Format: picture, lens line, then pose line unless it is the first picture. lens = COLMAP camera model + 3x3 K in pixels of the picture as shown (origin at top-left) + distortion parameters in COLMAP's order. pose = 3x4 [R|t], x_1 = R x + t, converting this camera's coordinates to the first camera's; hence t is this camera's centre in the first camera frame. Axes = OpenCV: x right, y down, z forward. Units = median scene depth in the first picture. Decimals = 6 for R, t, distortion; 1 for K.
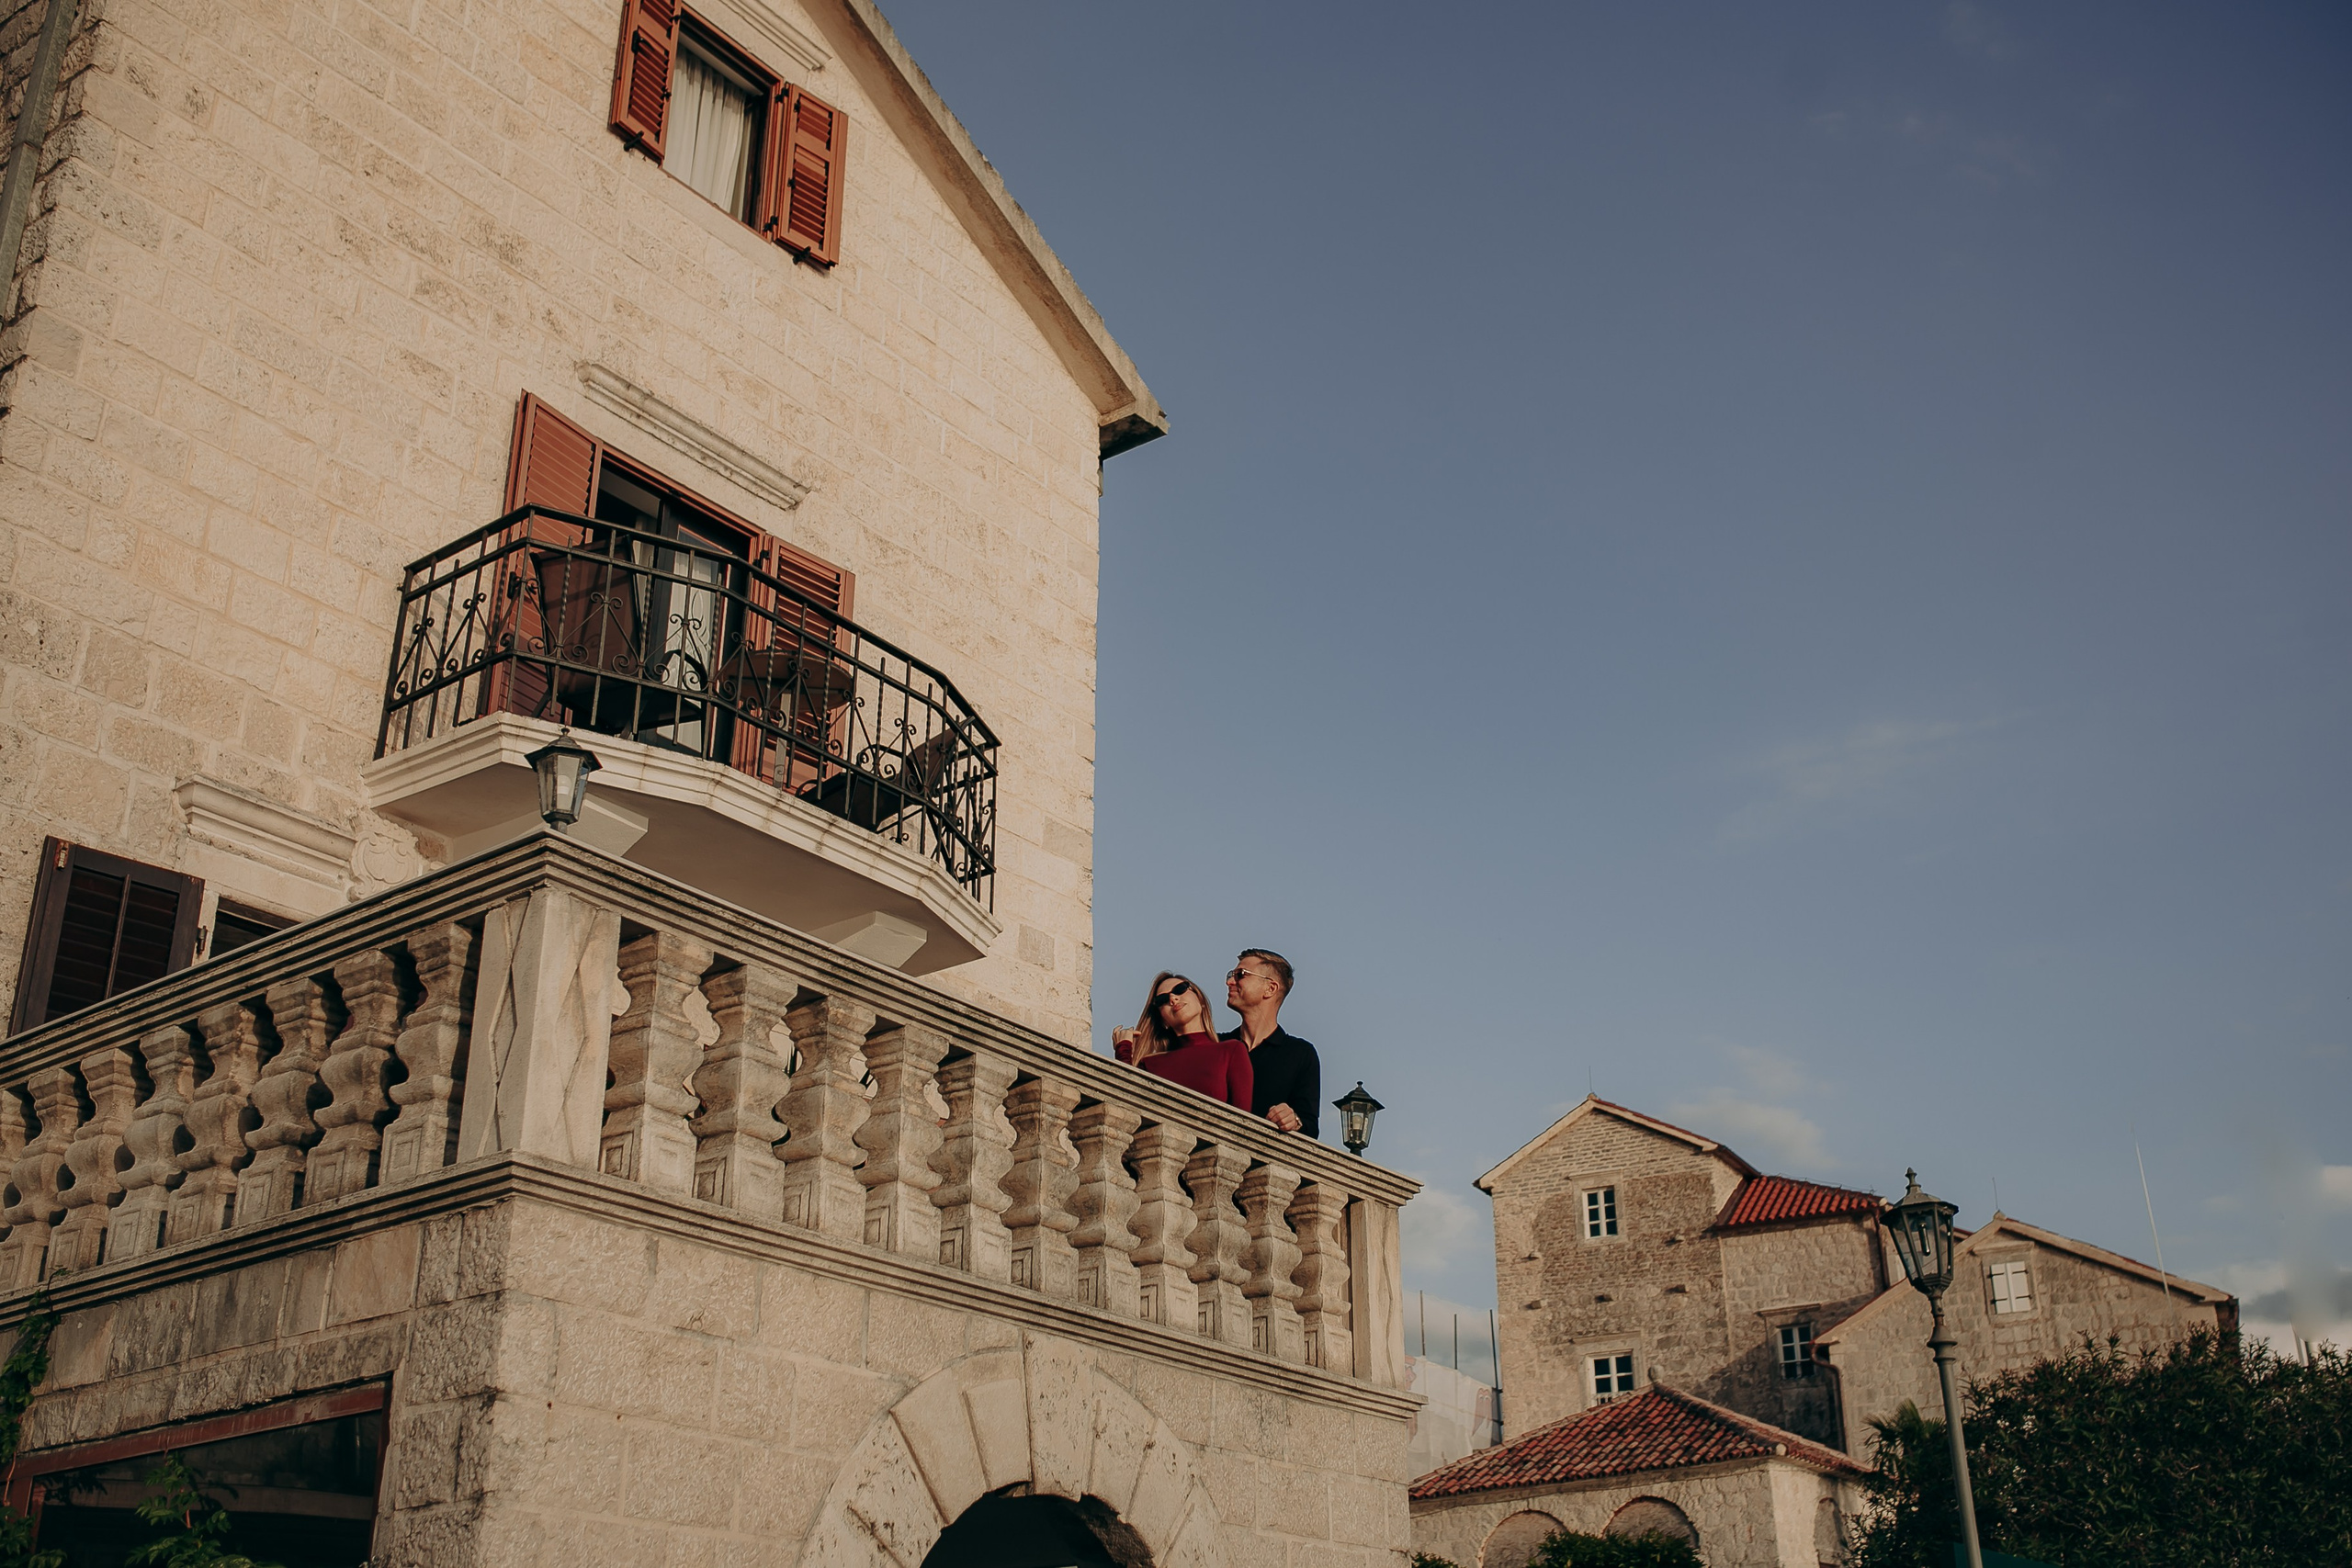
lens RADIAL K [[2468.3, 0, 1231.0], [0, 2468.3, 777.2], [0, 0, 1]] dist [-0.041675, 0.000000]
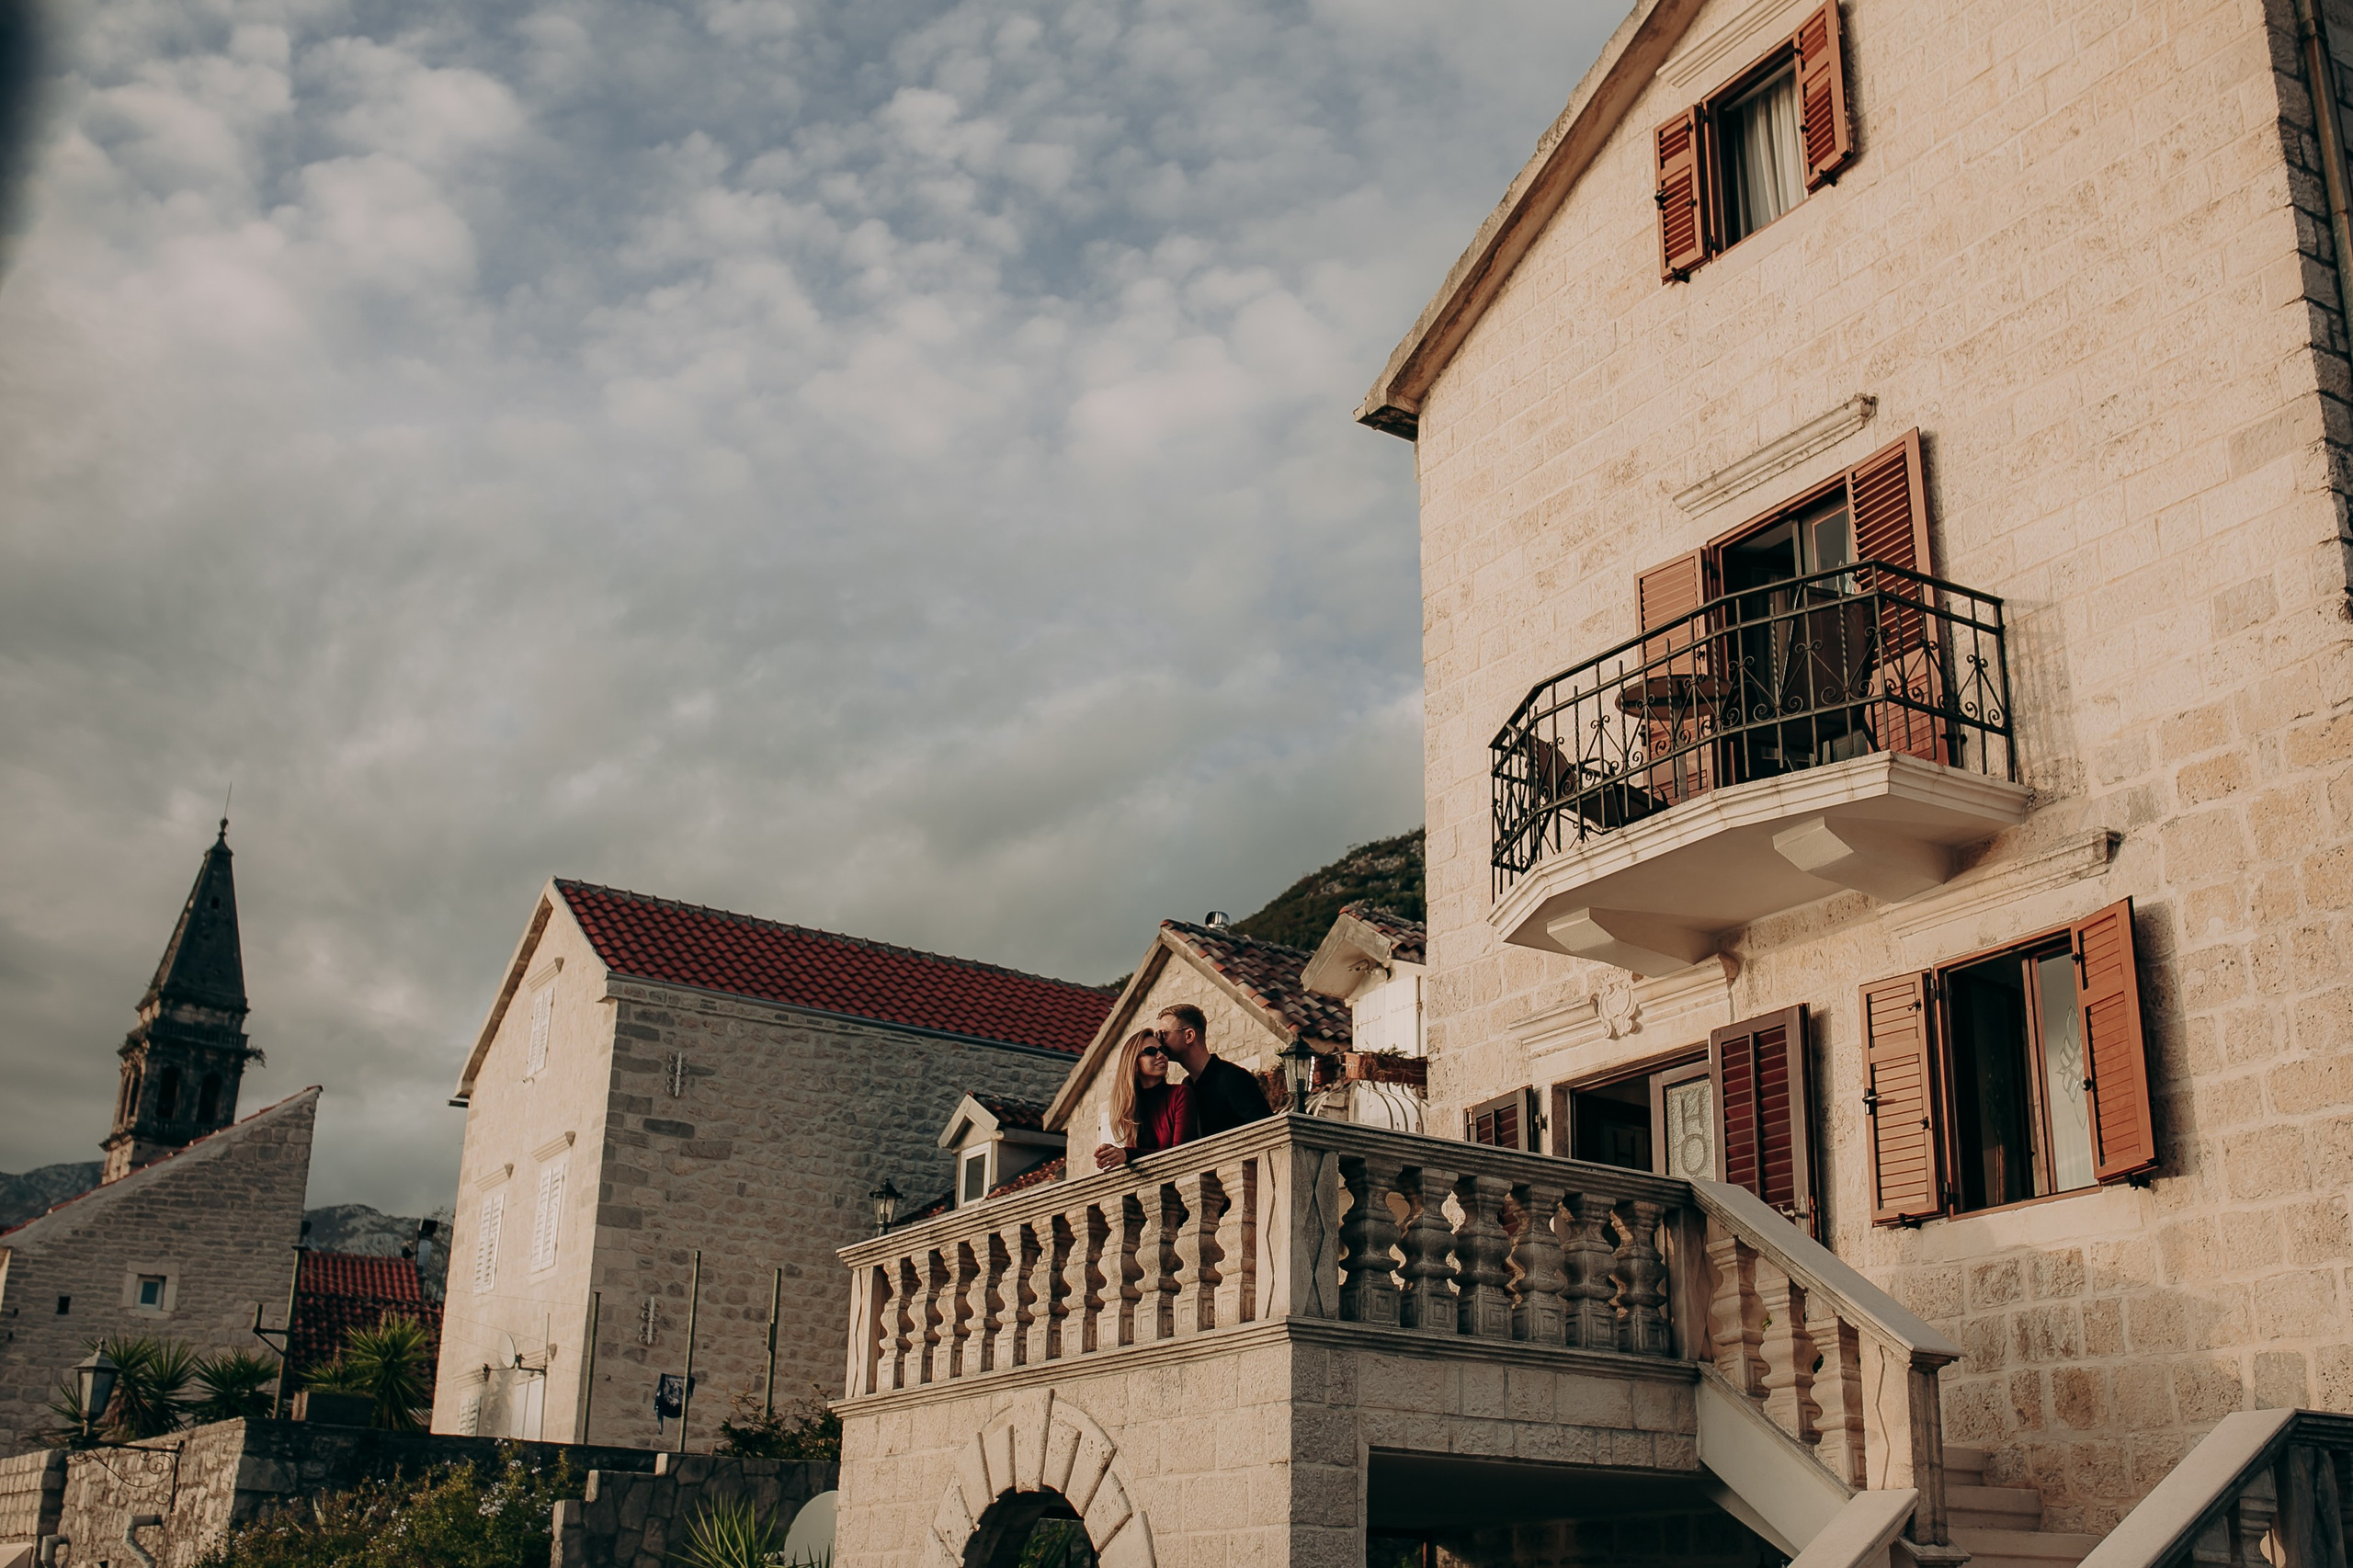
lens RADIAL K [[2469.6, 0, 1161.9], [0, 2469.6, 796.3], [0, 0, 1]] dist [-0.041675, 0.000000]
pose [[-0.405266, -0.303283, -0.862426, 1.232806], [0.358371, 0.815160, -0.455065, 0.601932], [0.841029, -0.493491, -0.221669, 1.459465]]
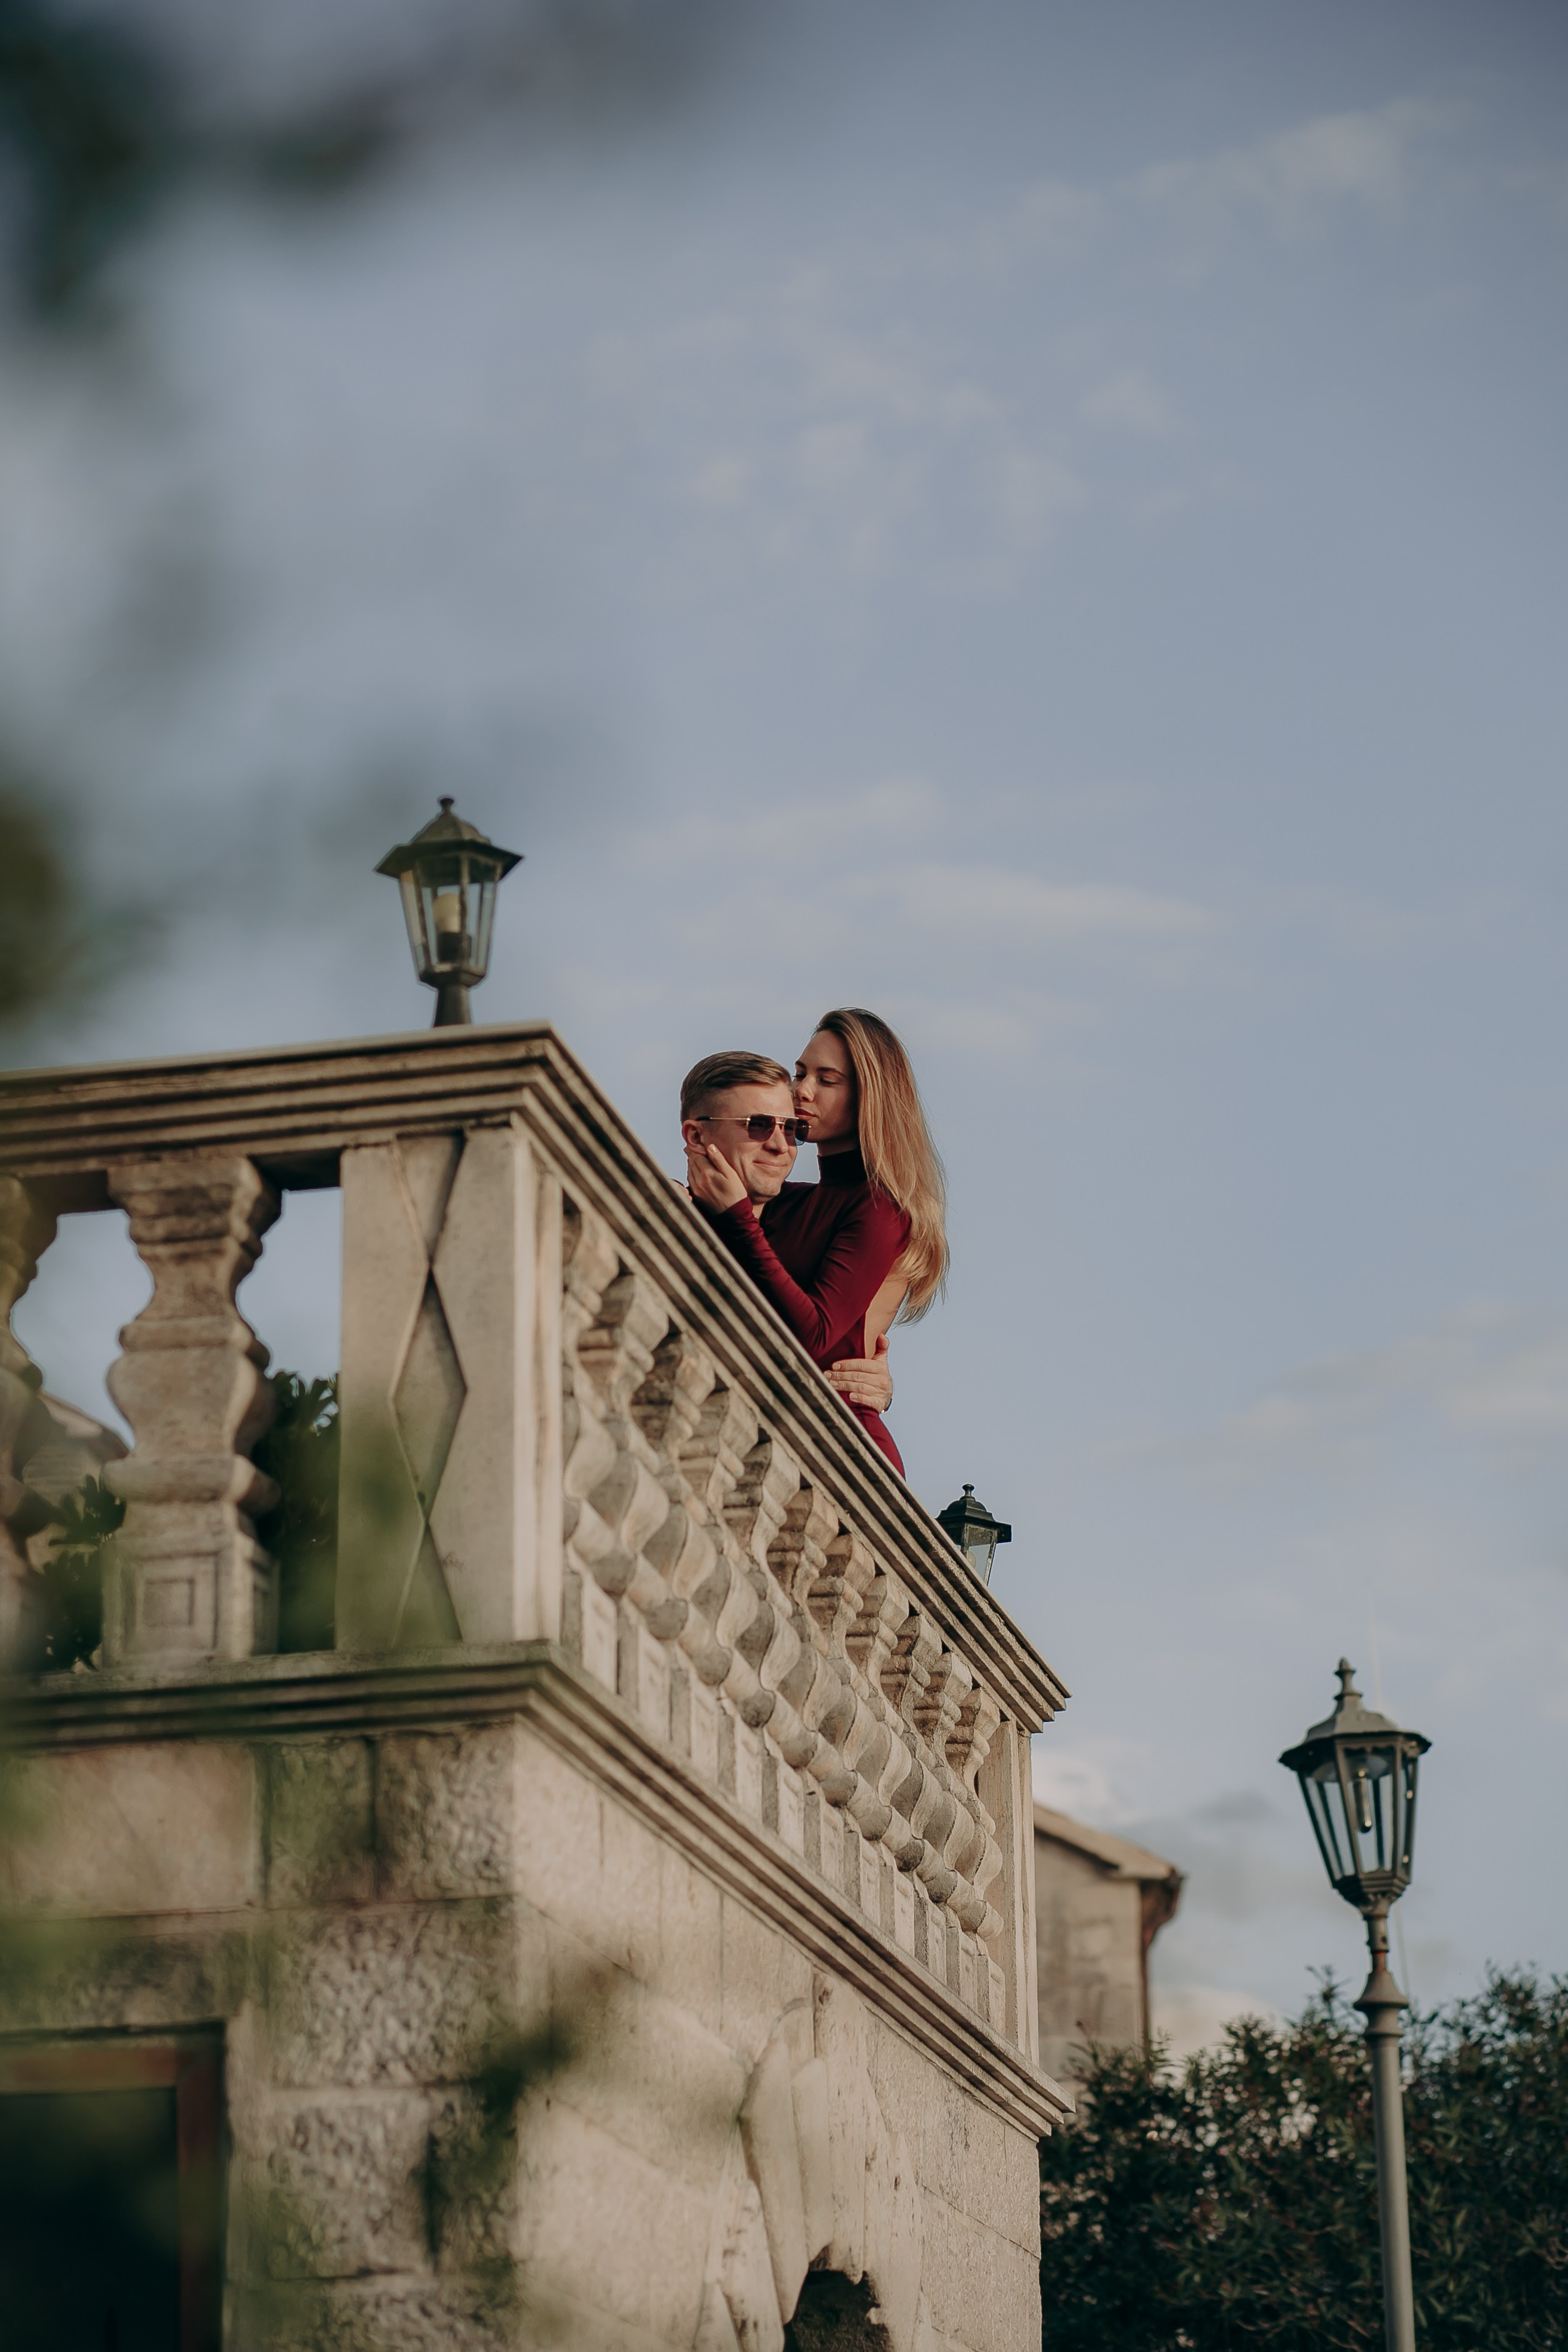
lens RADIAL K [[6050.0, 0, 773.6], [0, 6050.0, 1176.8], [0, 0, 1]] dist [-0.168098, 0.000000]
pose [[0.922291, 0.117529, 0.368193, -0.532333], [-0.160845, 0.982946, 0.089142, -0.052436], [-0.351437, -0.141437, 0.925466, -0.160808]]
